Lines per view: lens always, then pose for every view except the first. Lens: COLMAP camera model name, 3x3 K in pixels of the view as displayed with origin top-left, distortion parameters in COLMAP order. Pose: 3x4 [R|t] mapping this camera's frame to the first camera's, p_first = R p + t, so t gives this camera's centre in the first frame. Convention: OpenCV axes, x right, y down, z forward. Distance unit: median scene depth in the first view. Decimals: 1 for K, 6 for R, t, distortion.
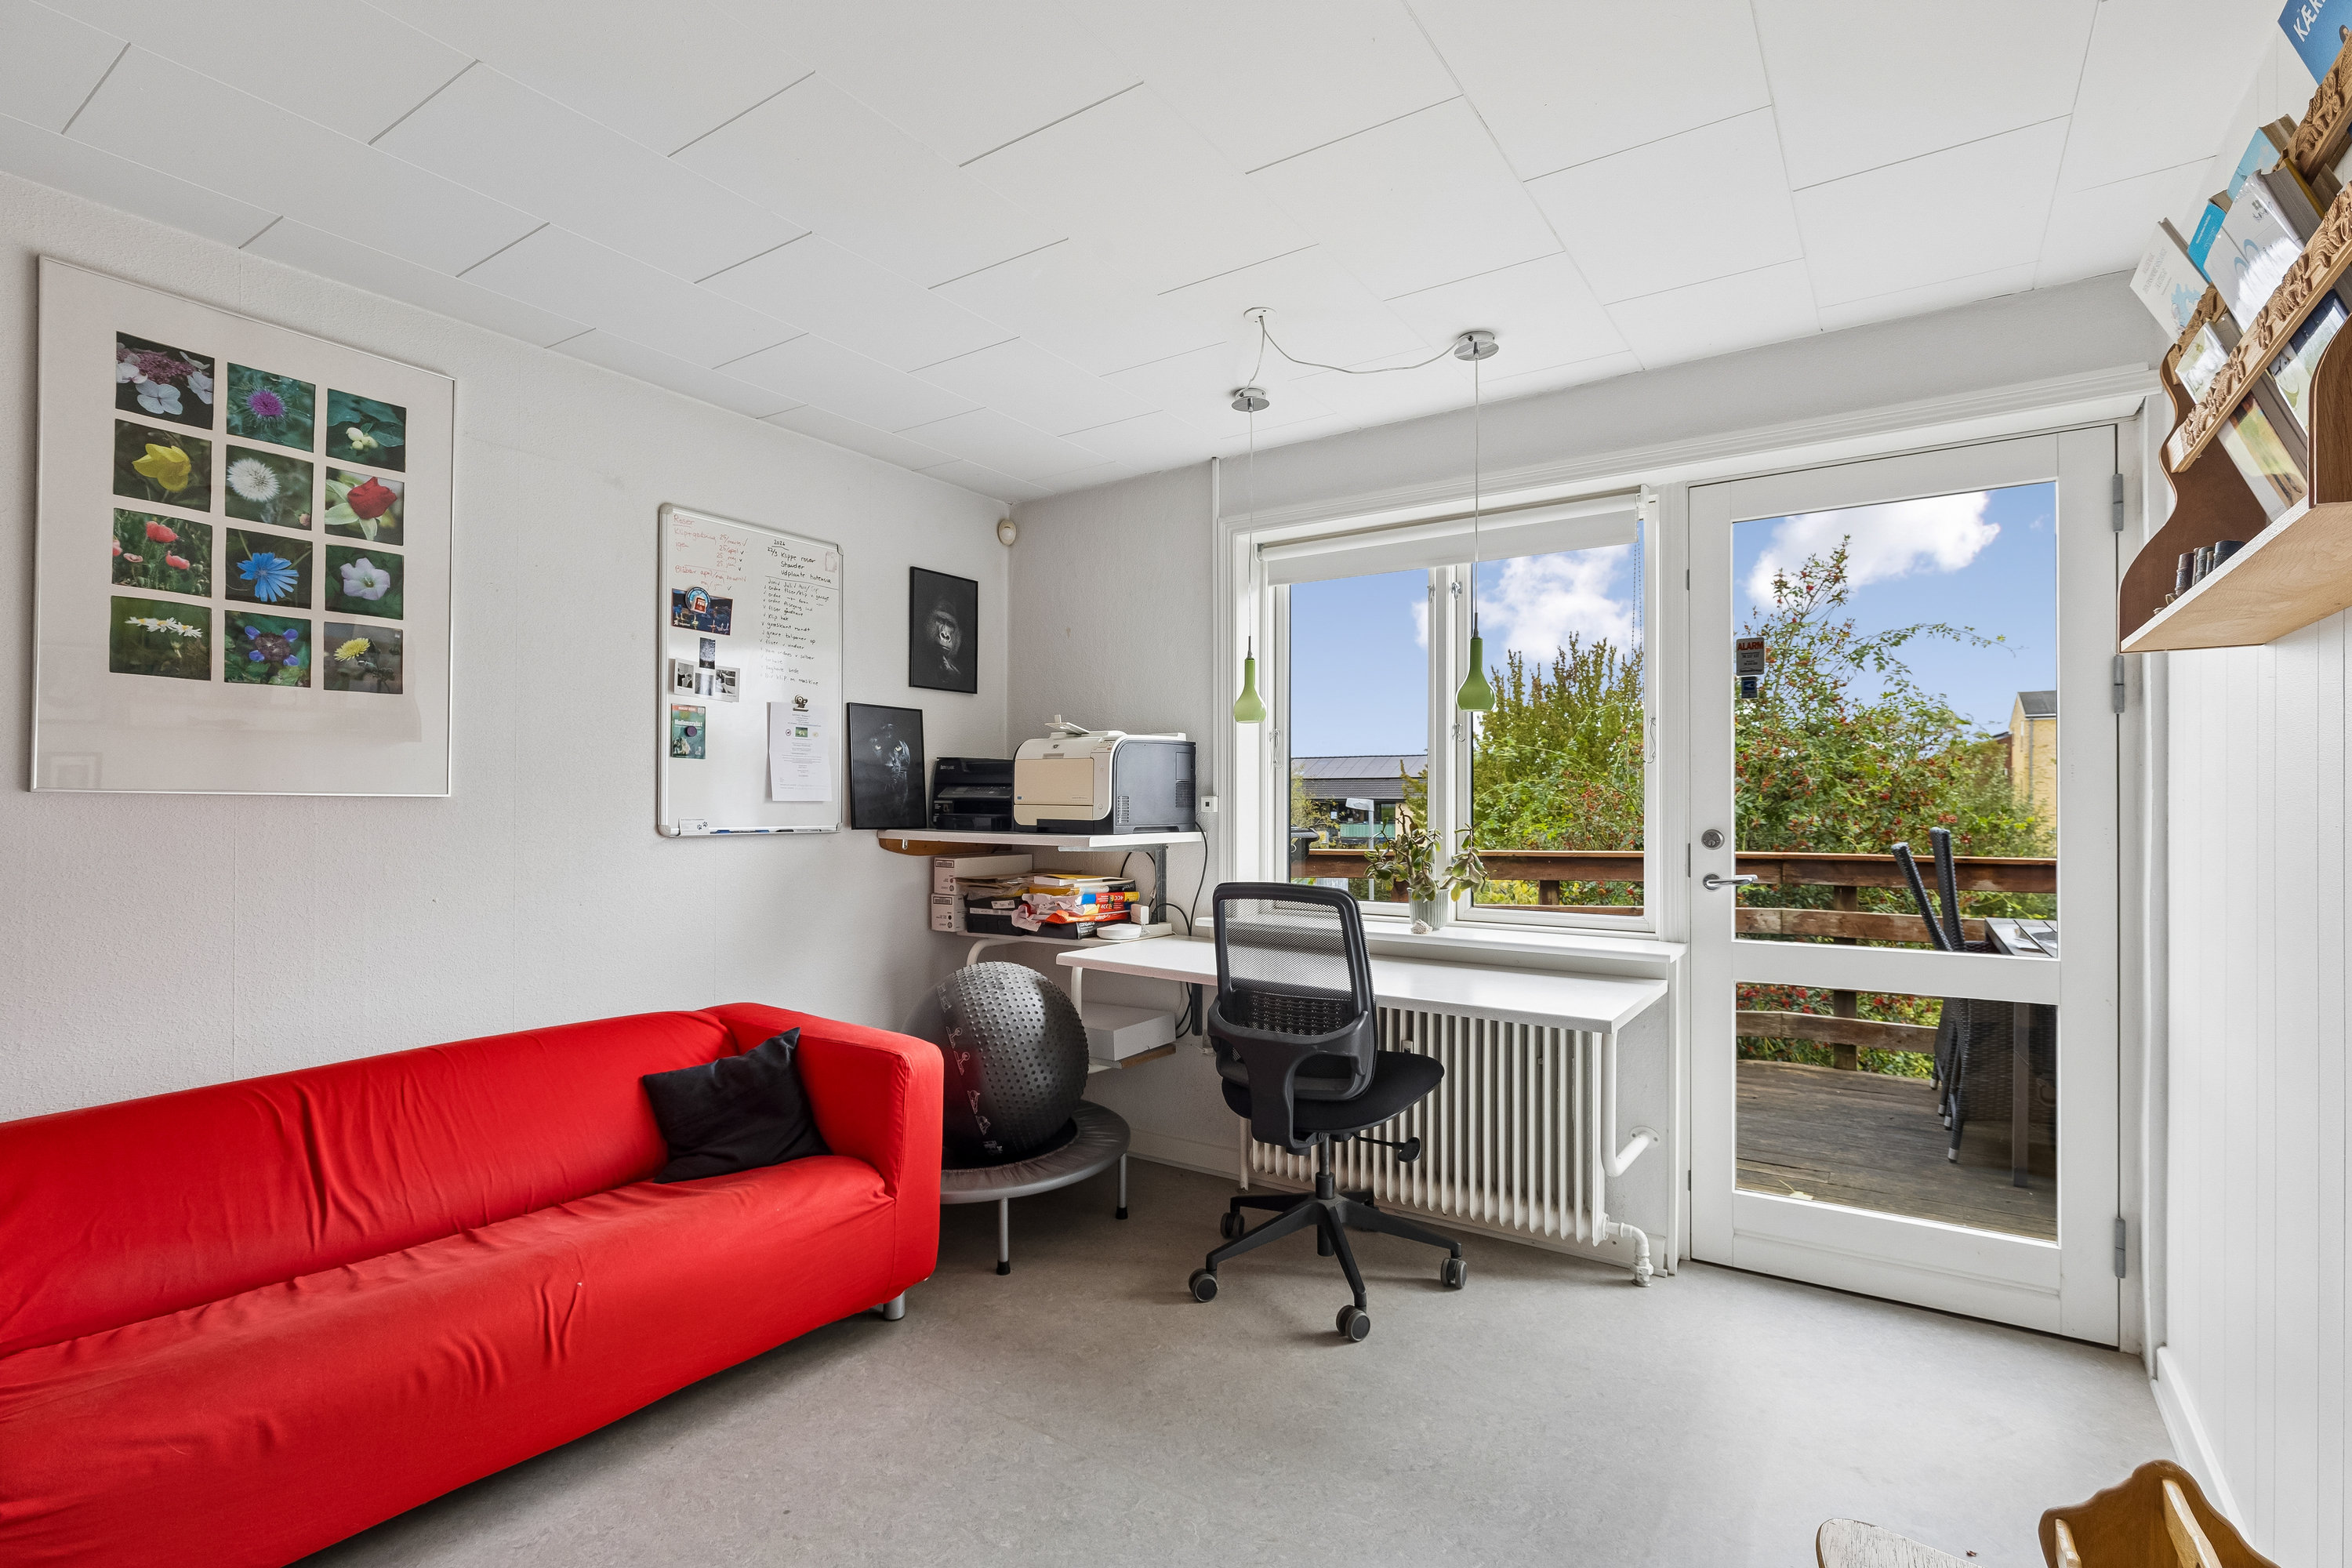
lens RADIAL K [[1105.1, 0, 1180.9], [0, 1105.1, 784.6], [0, 0, 1]] dist [-0.006163, -0.000326]
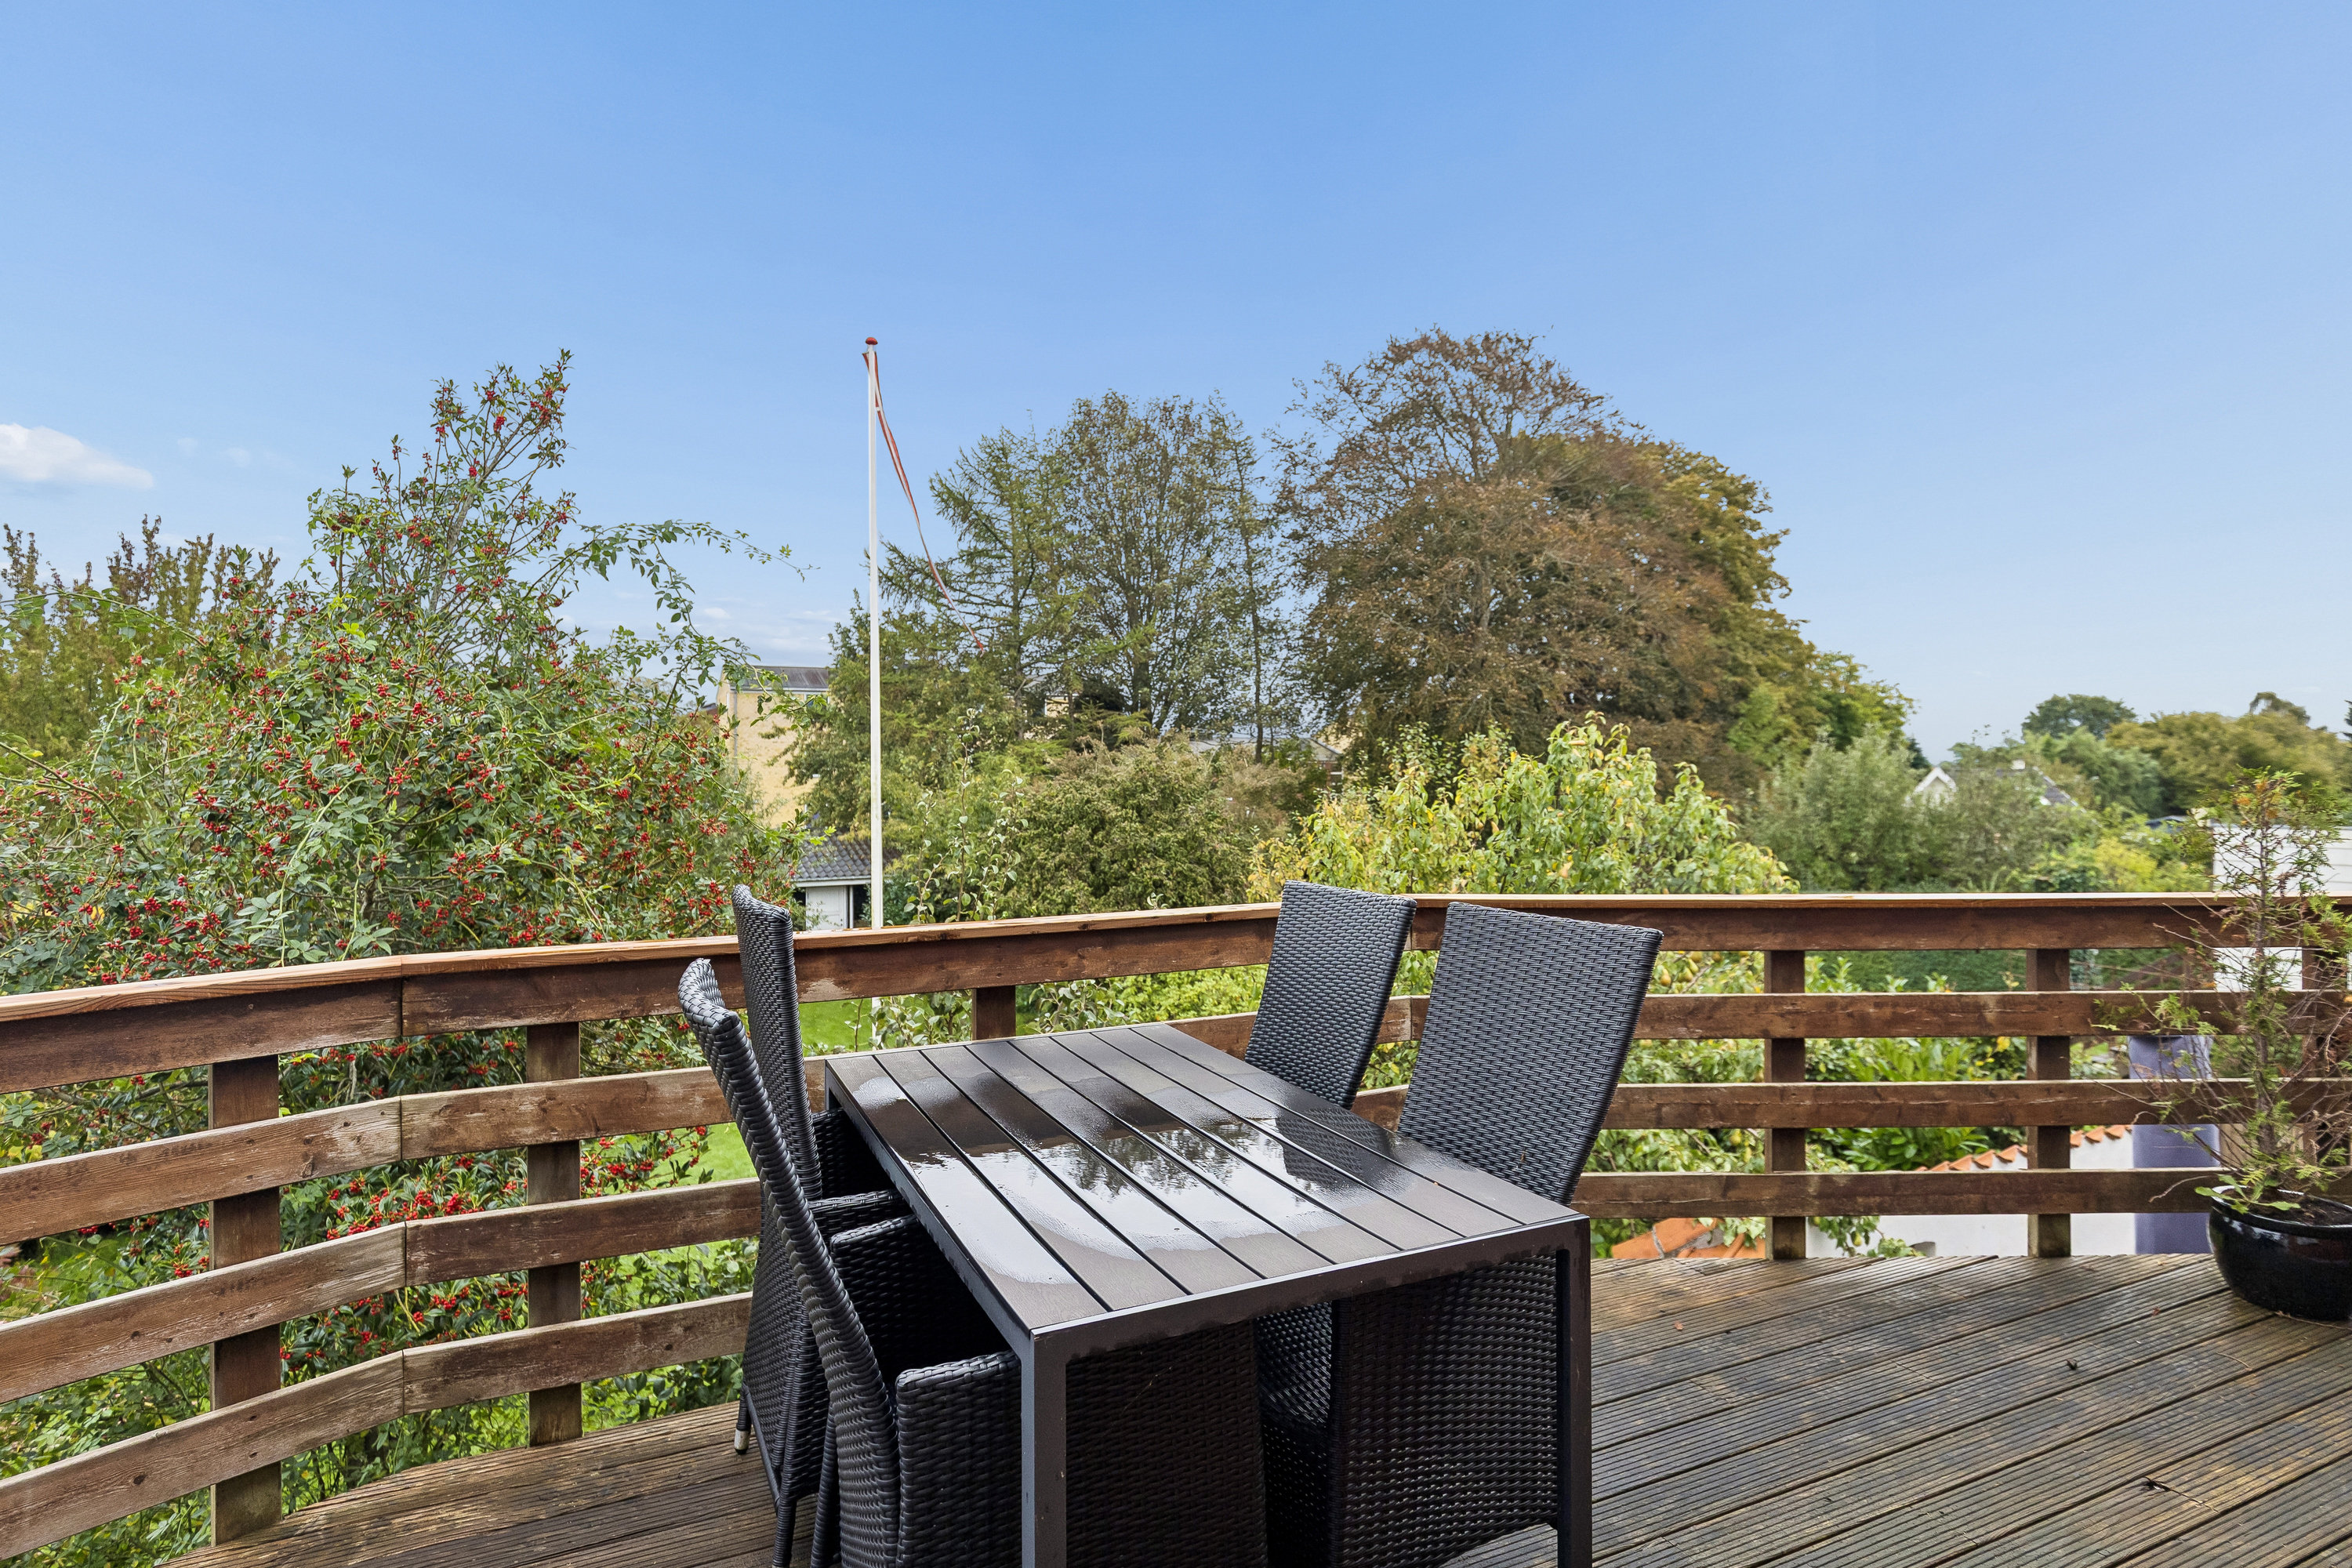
lens RADIAL K [[1182.2, 0, 1167.7], [0, 1182.2, 766.7], [0, 0, 1]] dist [-0.004990, -0.000377]
pose [[0.528058, -0.002330, 0.849205, 0.239392], [-0.008200, 0.999936, 0.007843, -0.011181], [-0.849169, -0.011105, 0.528005, 0.392176]]
